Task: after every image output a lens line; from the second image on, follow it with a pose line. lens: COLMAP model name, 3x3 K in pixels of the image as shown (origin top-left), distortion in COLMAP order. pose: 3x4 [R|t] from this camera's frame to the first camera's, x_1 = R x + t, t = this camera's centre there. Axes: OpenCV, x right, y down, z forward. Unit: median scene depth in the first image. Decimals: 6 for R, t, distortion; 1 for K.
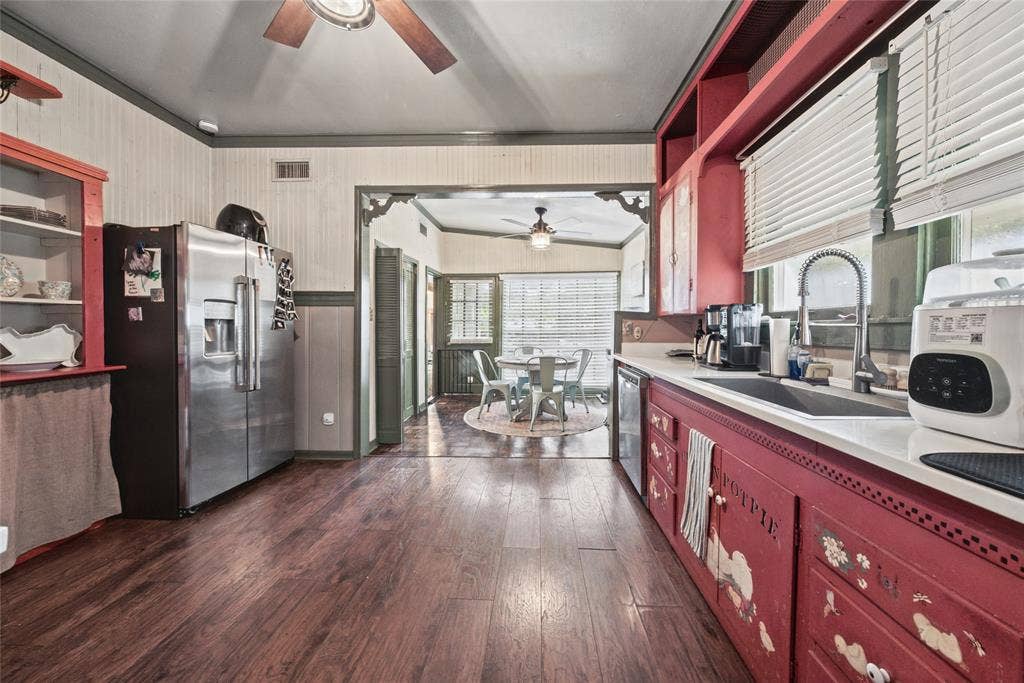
lens RADIAL K [[352.1, 0, 524.4], [0, 352.1, 341.1], [0, 0, 1]] dist [0.000319, 0.000256]
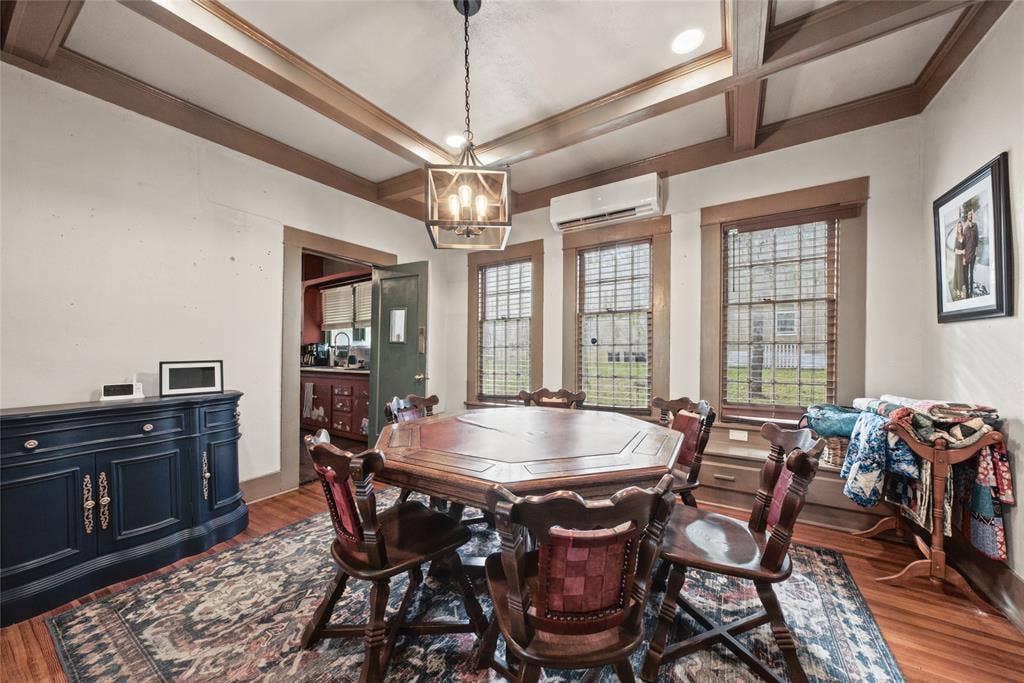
lens RADIAL K [[356.7, 0, 514.1], [0, 356.7, 351.3], [0, 0, 1]] dist [-0.000936, -0.000034]
pose [[0.510665, -0.004825, 0.859766, -1.175058], [0.034130, 0.999310, -0.014663, 0.063453], [-0.859102, 0.036832, 0.510477, -1.998064]]
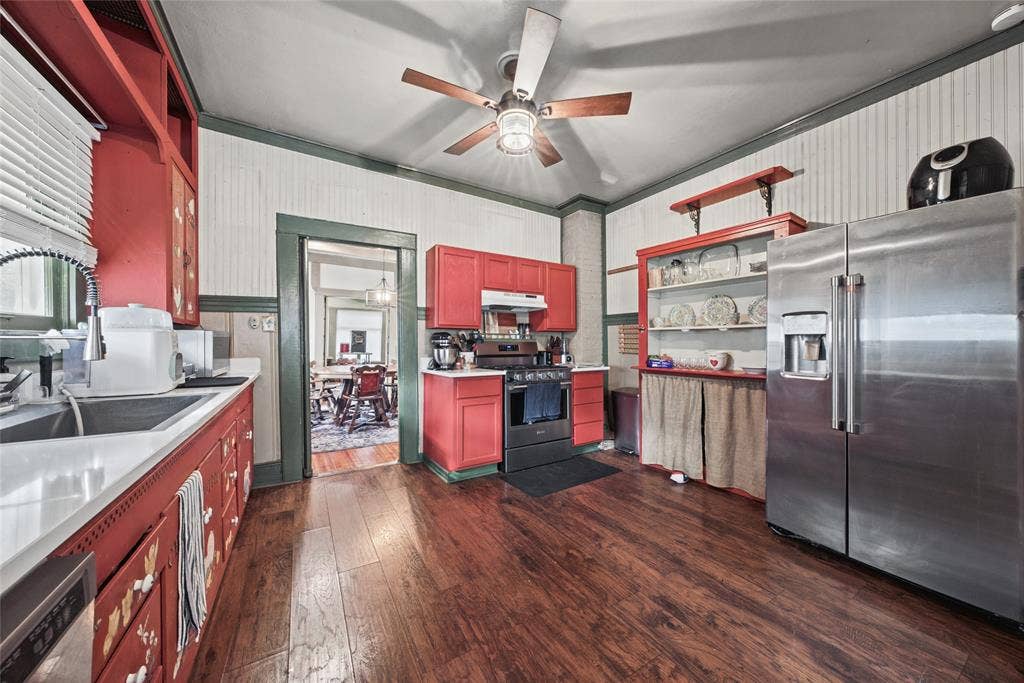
lens RADIAL K [[354.9, 0, 512.0], [0, 354.9, 341.5], [0, 0, 1]] dist [-0.000080, 0.000109]
pose [[-0.843701, -0.008806, -0.536741, 0.259981], [-0.024559, 0.999452, 0.022207, -0.056609], [0.536251, 0.031917, -0.843455, 1.660871]]
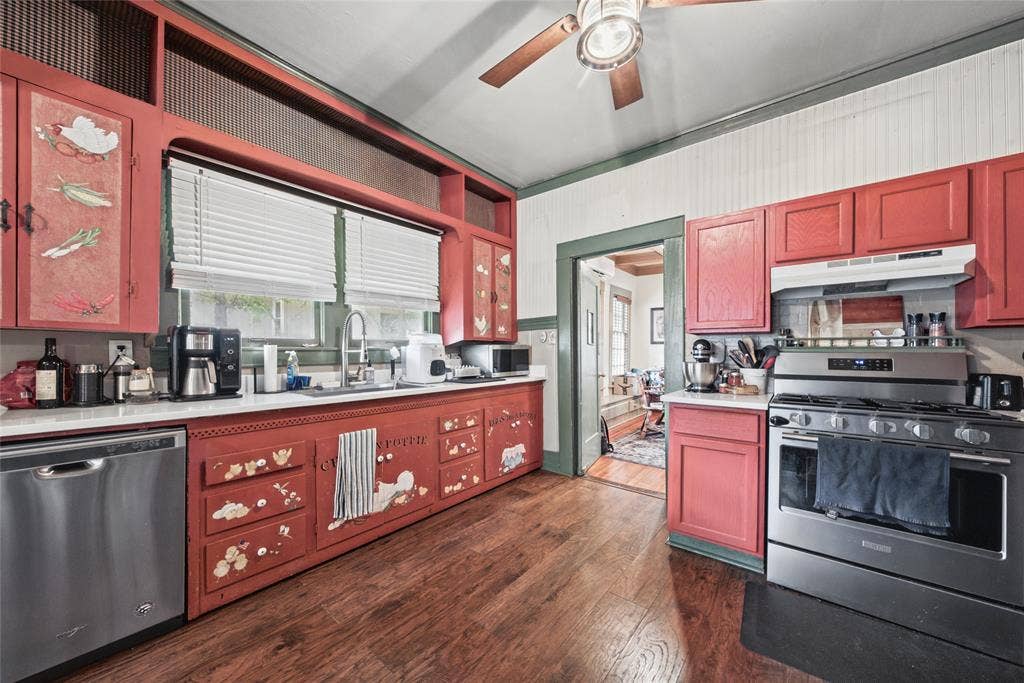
lens RADIAL K [[356.7, 0, 514.1], [0, 356.7, 351.3], [0, 0, 1]] dist [-0.000936, -0.000034]
pose [[-0.795042, -0.005270, 0.606532, -0.668219], [0.016889, 0.999382, 0.030821, -0.063537], [-0.606320, 0.034748, -0.794462, 1.410991]]
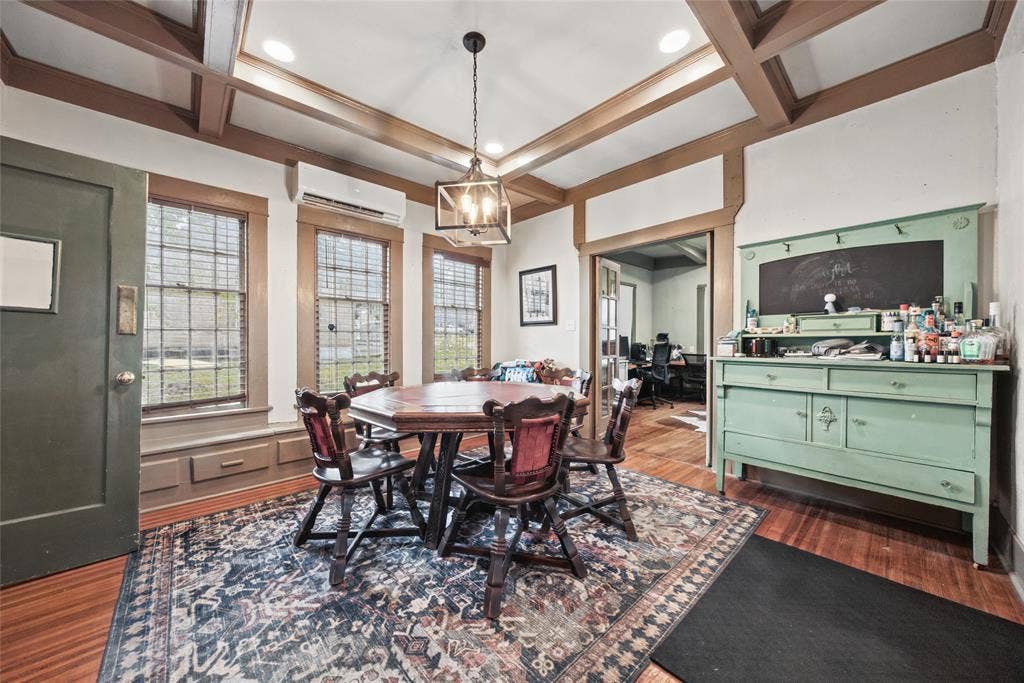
lens RADIAL K [[354.9, 0, 512.0], [0, 354.9, 341.5], [0, 0, 1]] dist [-0.000080, 0.000109]
pose [[-0.687900, -0.003915, 0.725795, -1.332127], [0.021745, 0.999425, 0.026001, 0.048396], [-0.725480, 0.033668, -0.687420, -0.764376]]
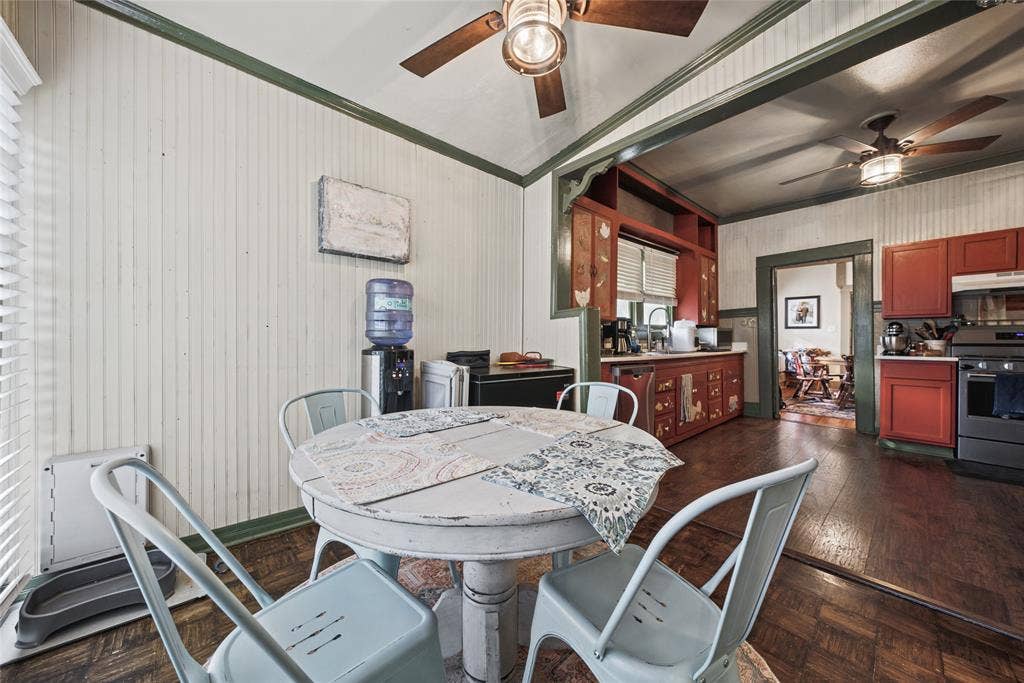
lens RADIAL K [[352.1, 0, 524.4], [0, 352.1, 341.1], [0, 0, 1]] dist [0.000319, 0.000256]
pose [[-0.697351, -0.006098, 0.716703, -0.387637], [0.023609, 0.999226, 0.031474, -0.059567], [-0.716340, 0.038869, -0.696667, 2.882681]]
